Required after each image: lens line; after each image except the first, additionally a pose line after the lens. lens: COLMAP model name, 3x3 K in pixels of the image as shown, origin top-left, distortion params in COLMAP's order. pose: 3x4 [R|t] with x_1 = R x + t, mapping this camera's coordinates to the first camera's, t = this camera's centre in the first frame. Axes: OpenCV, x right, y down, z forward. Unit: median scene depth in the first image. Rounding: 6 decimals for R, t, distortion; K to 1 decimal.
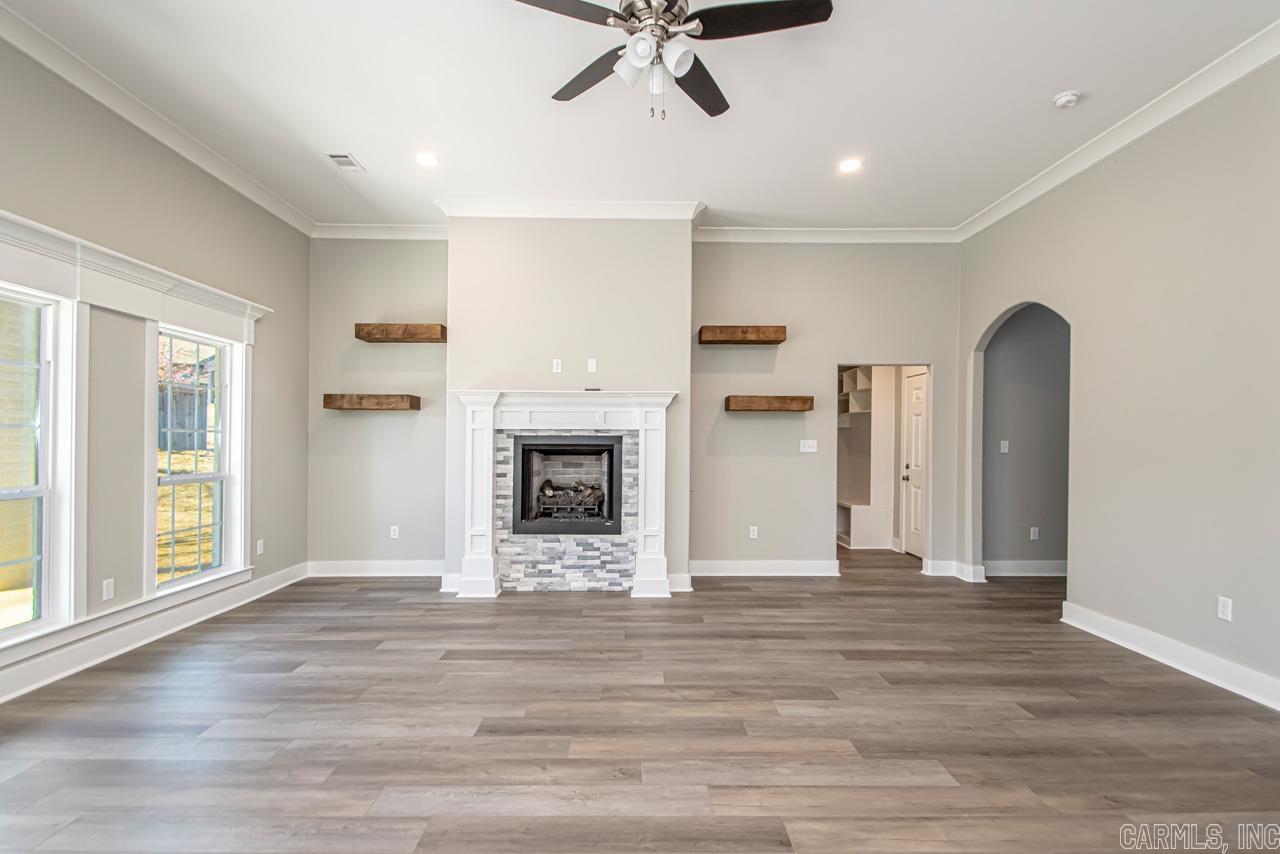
lens RADIAL K [[616.8, 0, 617.6], [0, 616.8, 440.3], [0, 0, 1]] dist [0.008815, -0.000727]
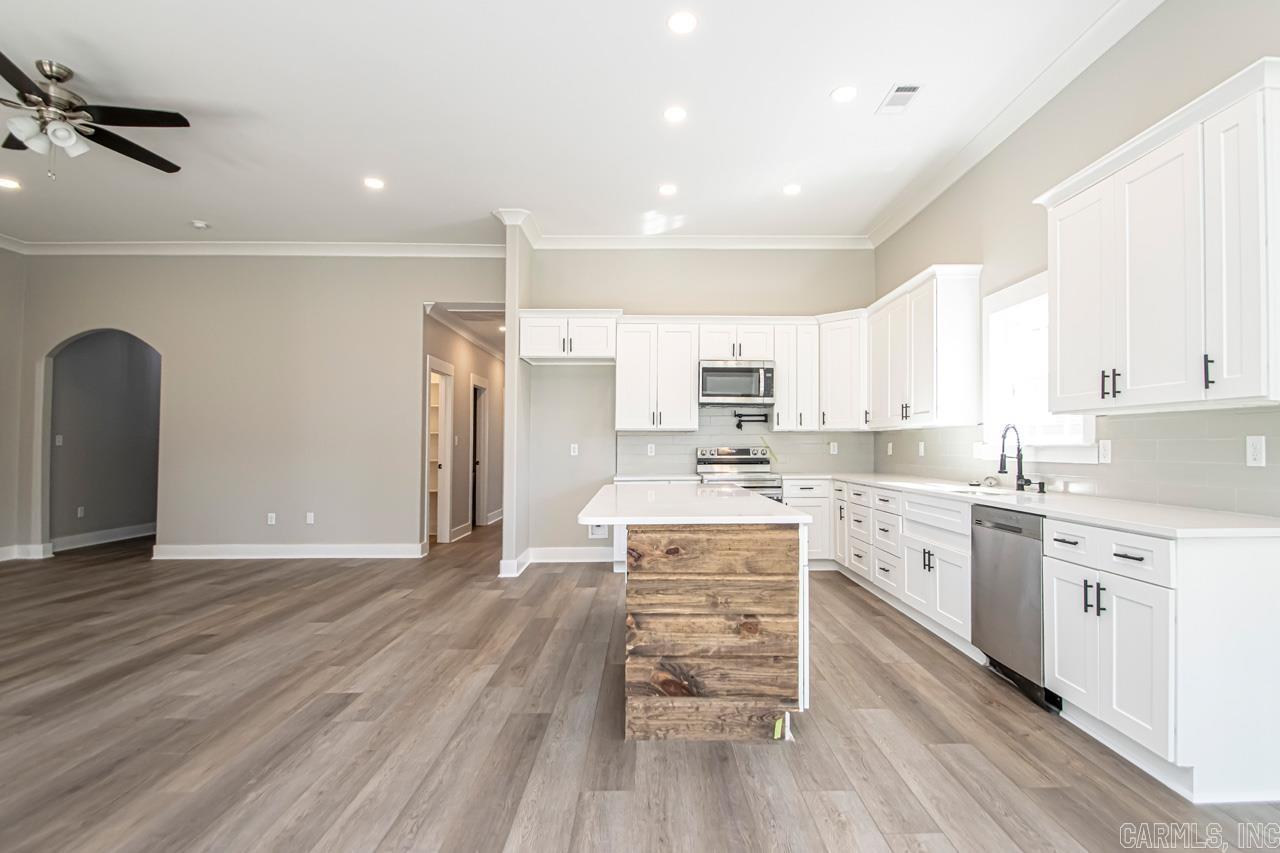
lens RADIAL K [[627.6, 0, 658.0], [0, 627.6, 428.0], [0, 0, 1]] dist [0.017929, -0.020290]
pose [[0.001855, 0.026575, 0.999645, -0.600353], [0.000533, 0.999647, -0.026576, 0.020929], [-0.999998, 0.000582, 0.001840, -0.138004]]
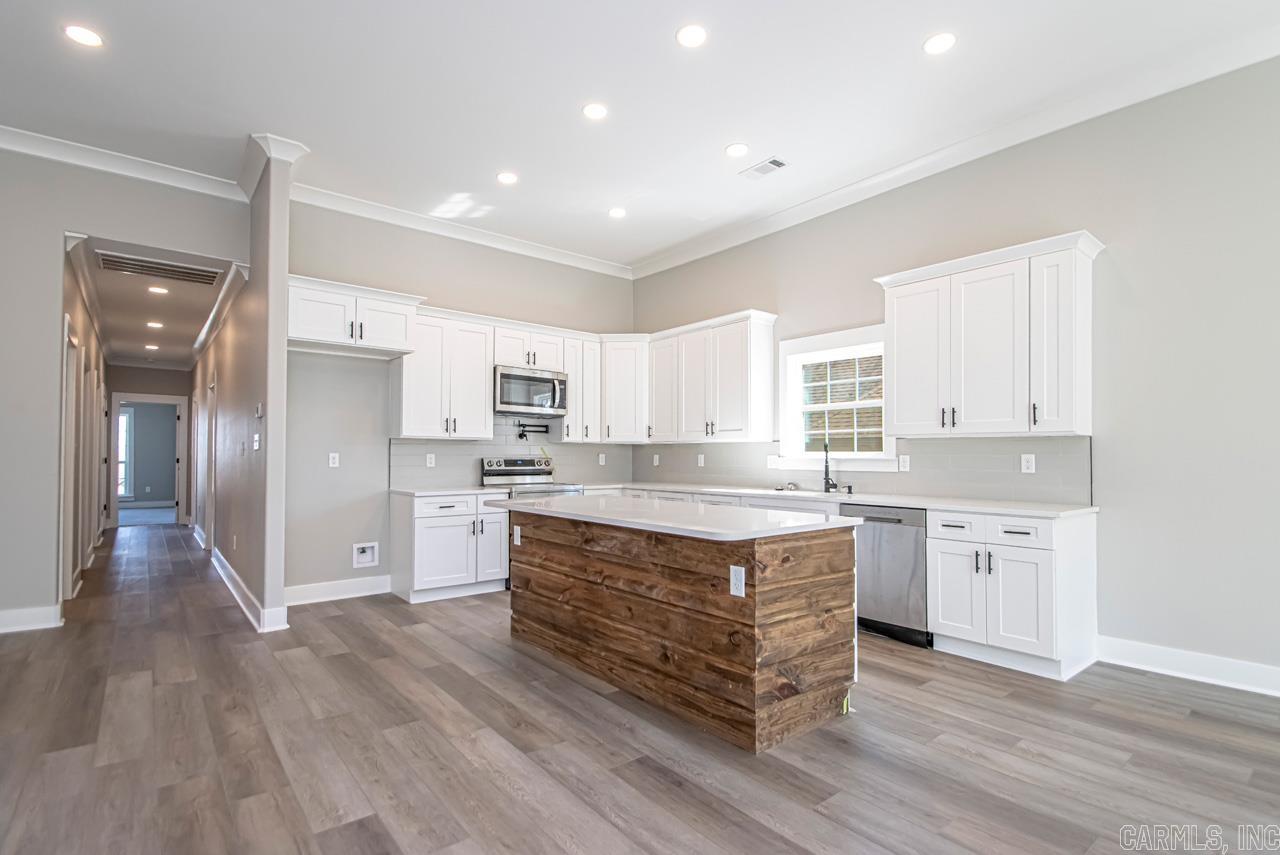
lens RADIAL K [[610.8, 0, 652.2], [0, 610.8, 440.4], [0, 0, 1]] dist [0.016606, -0.018796]
pose [[-0.624213, 0.015750, 0.781095, -0.447355], [-0.007943, 0.999617, -0.026503, 0.021212], [-0.781214, -0.022748, -0.623849, 0.208791]]
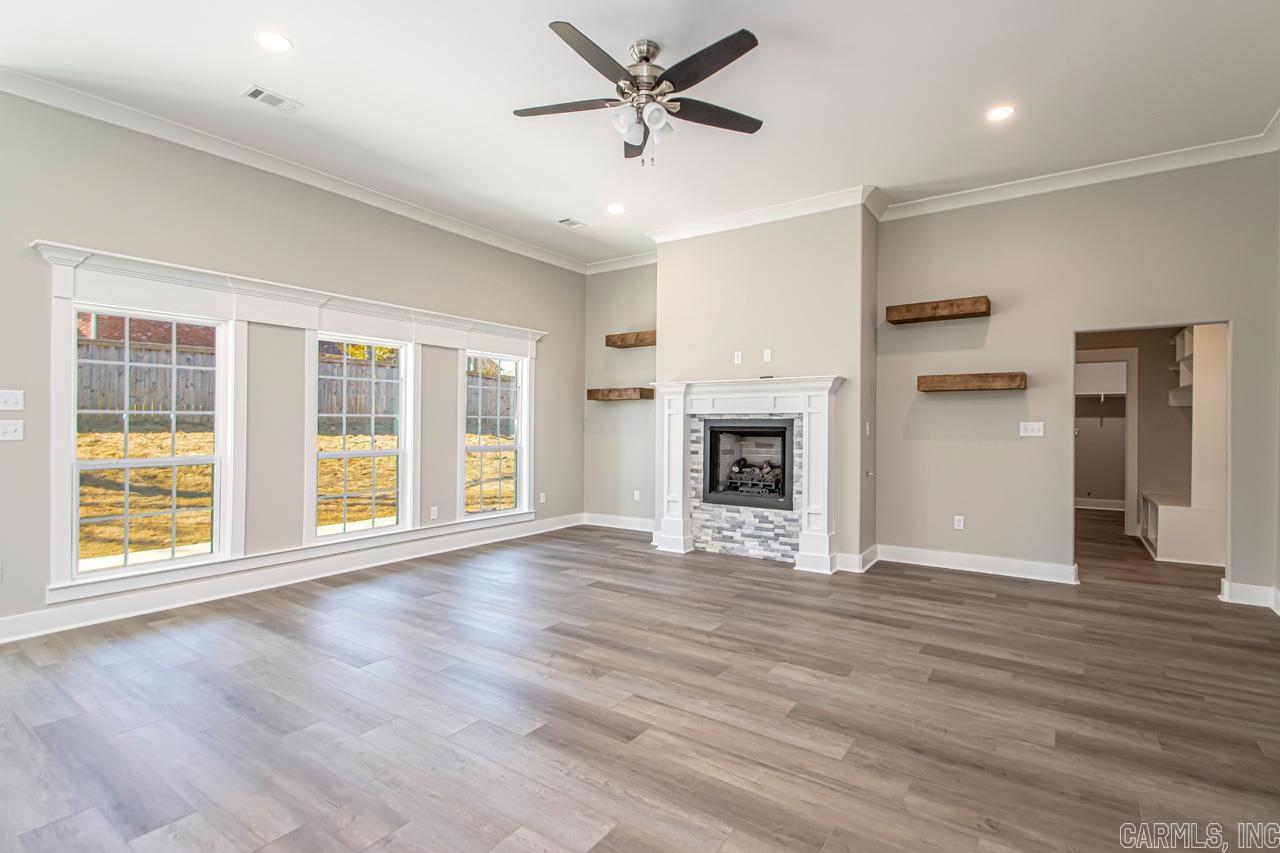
lens RADIAL K [[574.8, 0, 620.6], [0, 574.8, 420.7], [0, 0, 1]] dist [0.019126, -0.013088]
pose [[0.822772, -0.005271, -0.568348, 0.329442], [0.001659, 0.999975, -0.006871, 0.002342], [0.568370, 0.004711, 0.822760, 0.003581]]
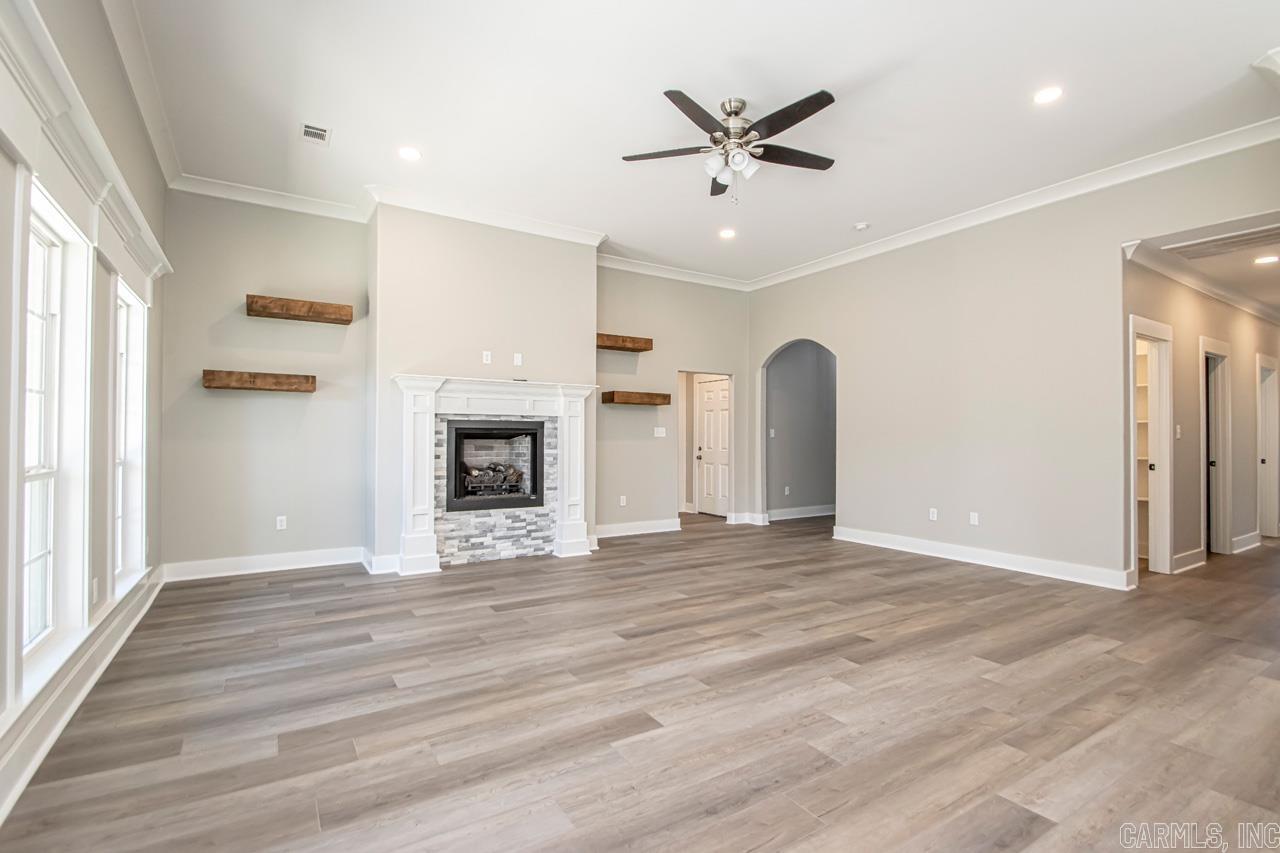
lens RADIAL K [[593.3, 0, 632.4], [0, 593.3, 429.5], [0, 0, 1]] dist [0.014716, -0.015713]
pose [[0.856619, 0.007937, 0.515888, -0.428995], [-0.001739, 0.999920, -0.012495, 0.021627], [-0.515946, 0.009806, 0.856565, -0.046936]]
